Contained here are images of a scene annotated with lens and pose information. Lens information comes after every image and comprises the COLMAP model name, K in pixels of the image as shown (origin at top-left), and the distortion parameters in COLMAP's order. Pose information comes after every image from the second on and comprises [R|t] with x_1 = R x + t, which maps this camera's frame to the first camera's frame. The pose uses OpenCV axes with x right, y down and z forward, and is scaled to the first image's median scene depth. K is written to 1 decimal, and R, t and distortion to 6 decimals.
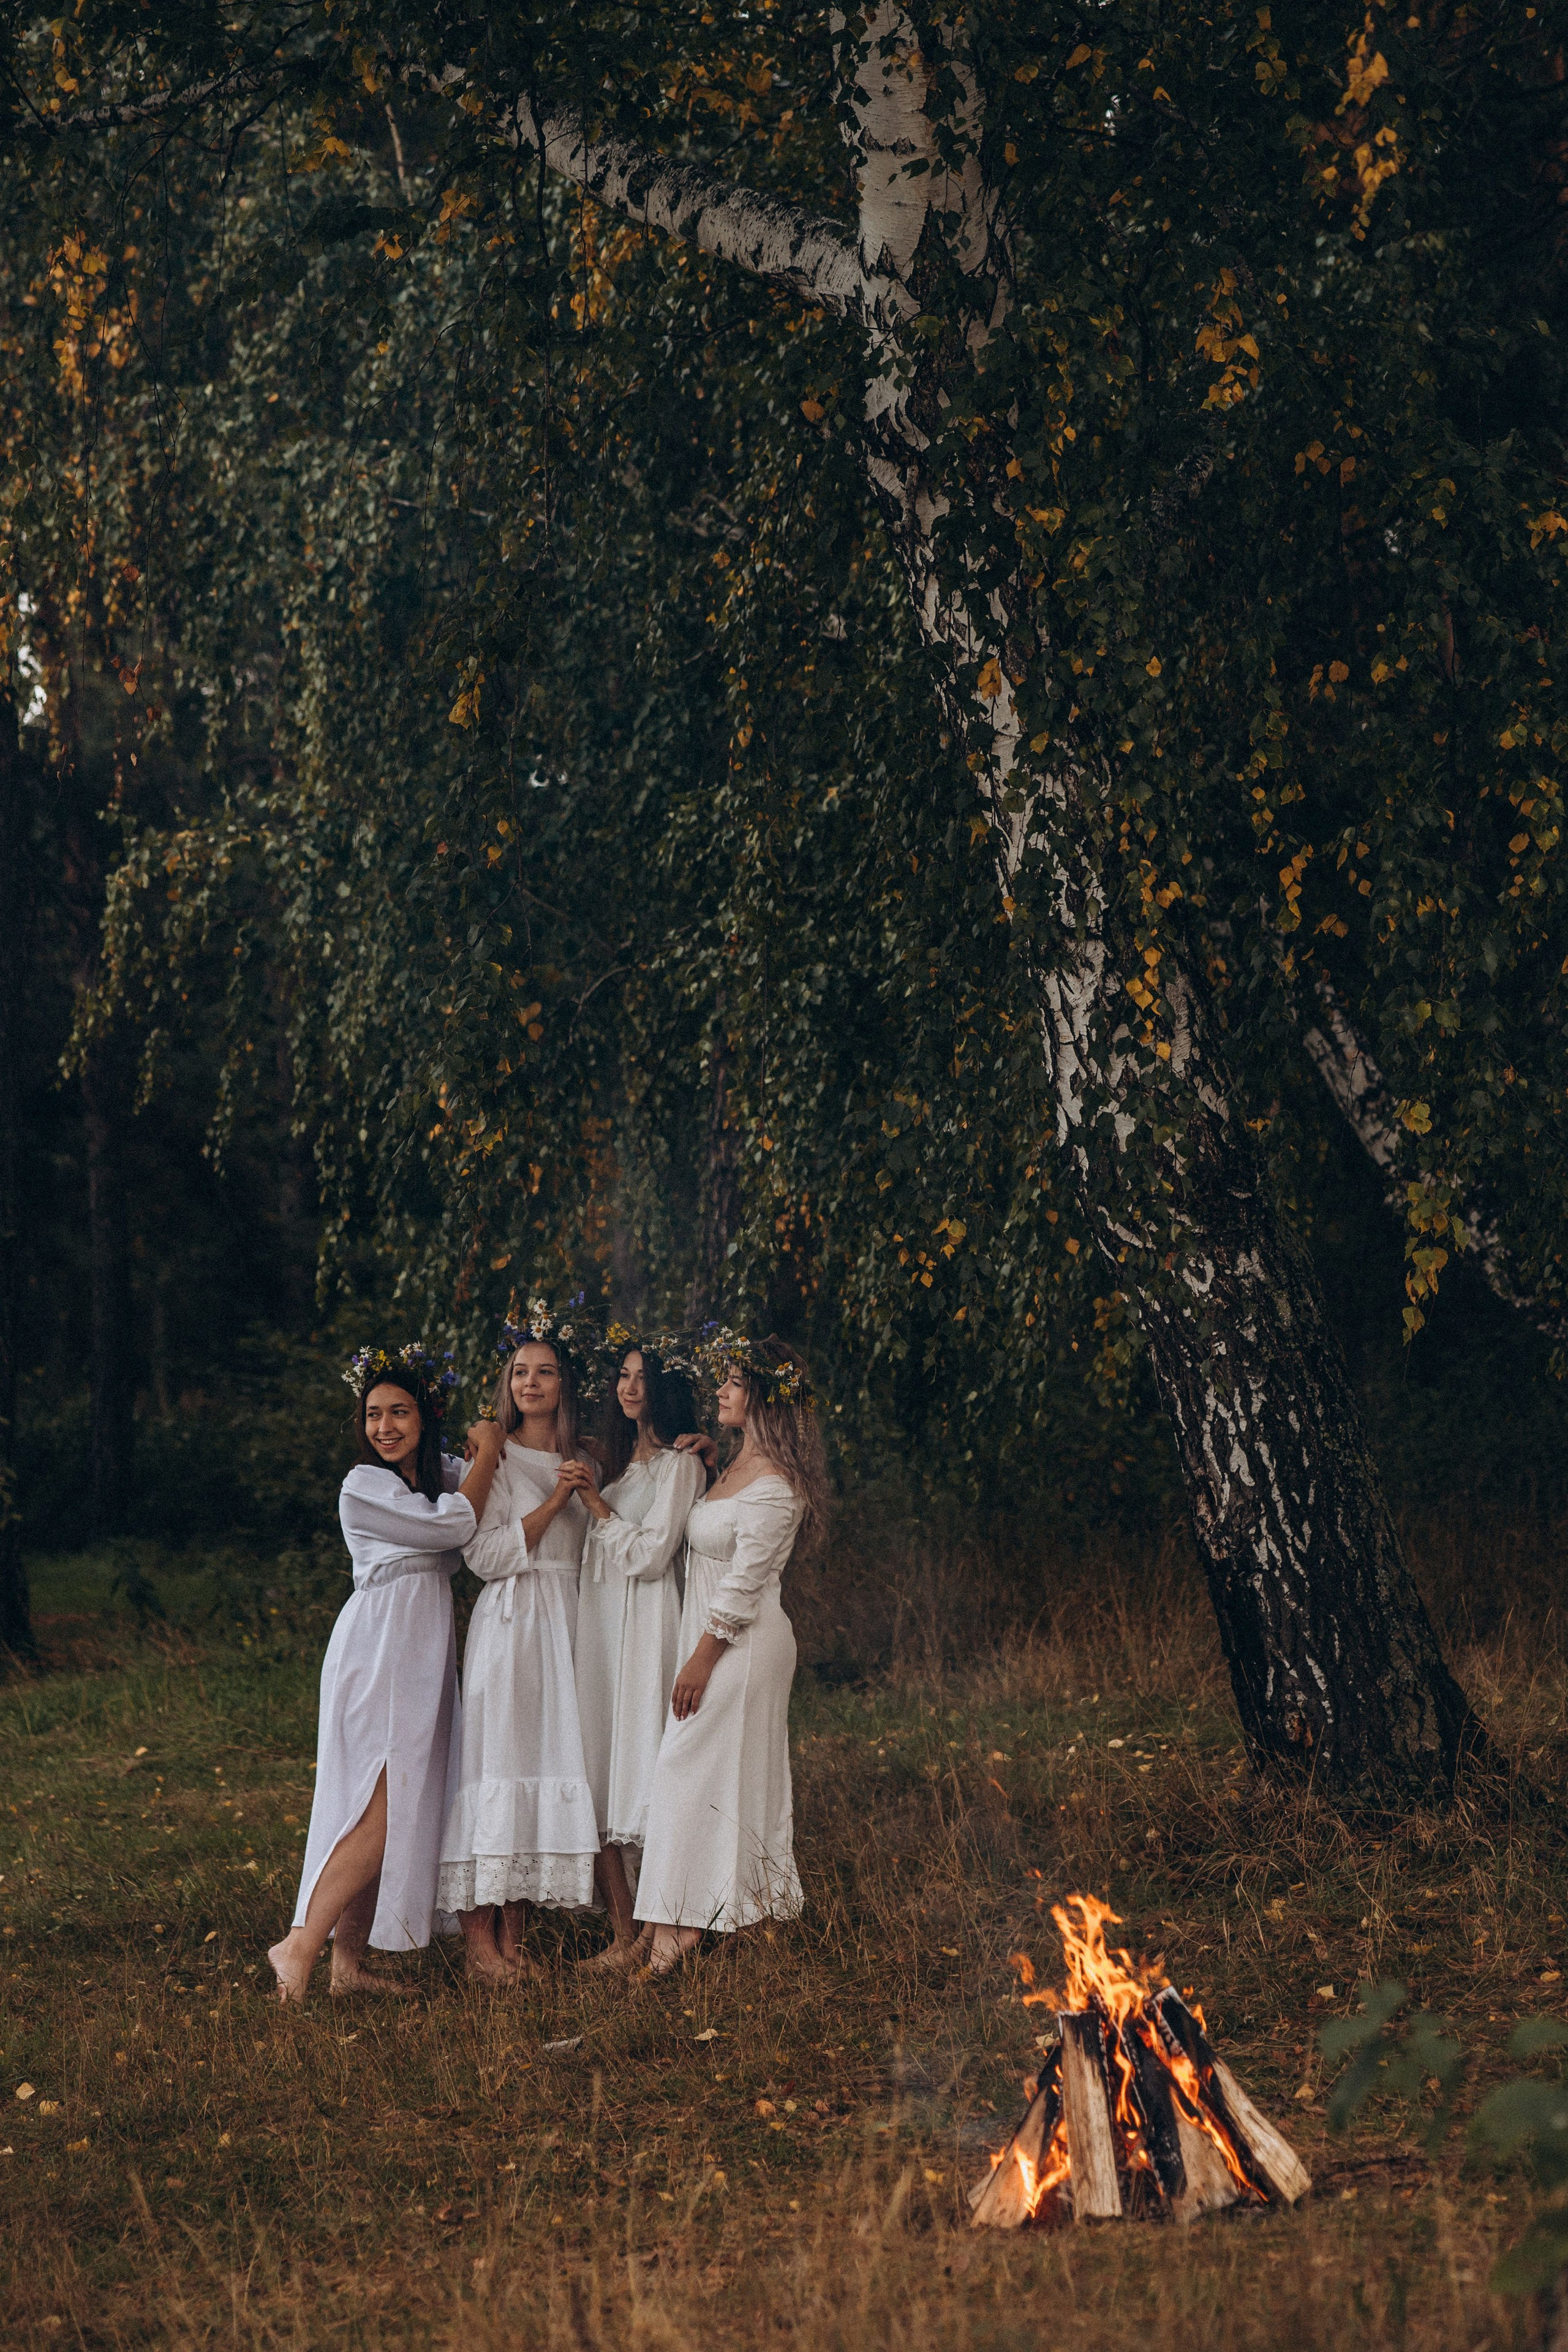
lens RADIAL K [[6021.1, 0, 1057.5], [0, 6021.1, 1175.3], [0, 0, 1]] dist [0.391472, -9.718484]
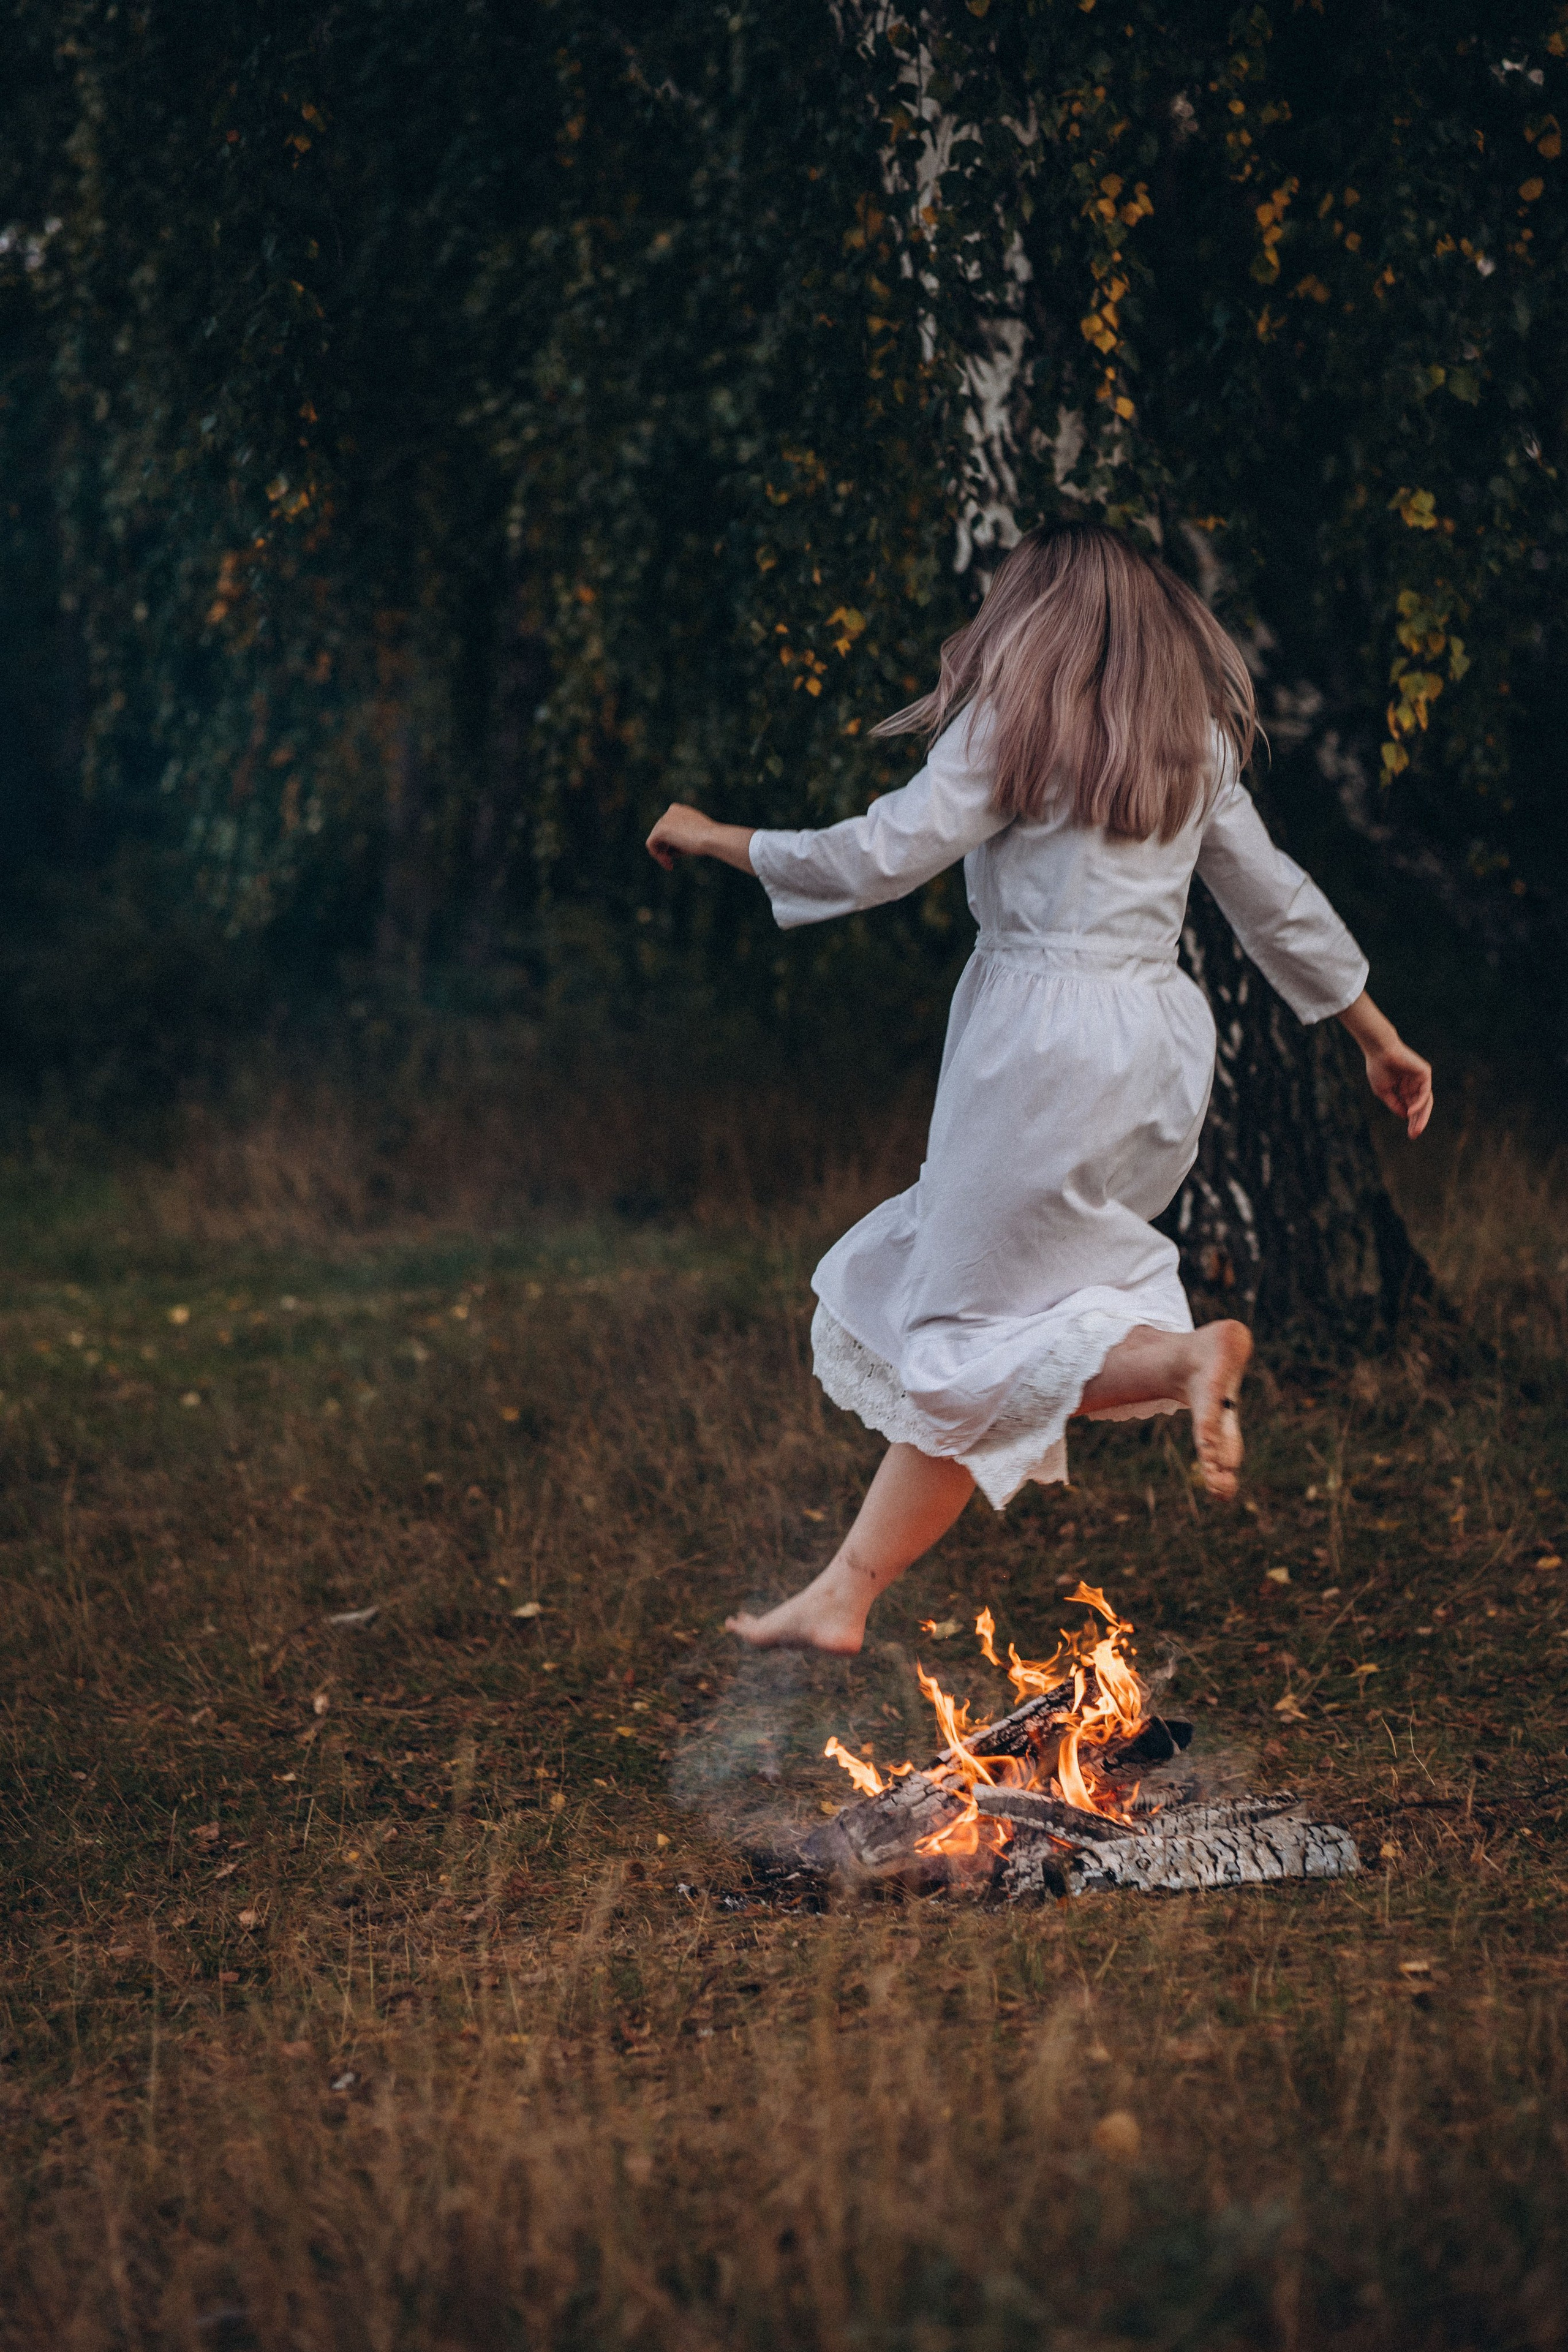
lens RADIAL K [[6020.1, 0, 822.7], [0, 6020.1, 1187.3], [0, 0, 1]] dist [0.121758, -0.471879]
pose [[0.999745, 0.022529, -0.001401, -0.015955], [-0.022362, 0.996970, 0.074507, 0.019826], [0.003075, -0.074457, 0.997220, 0.162460]]
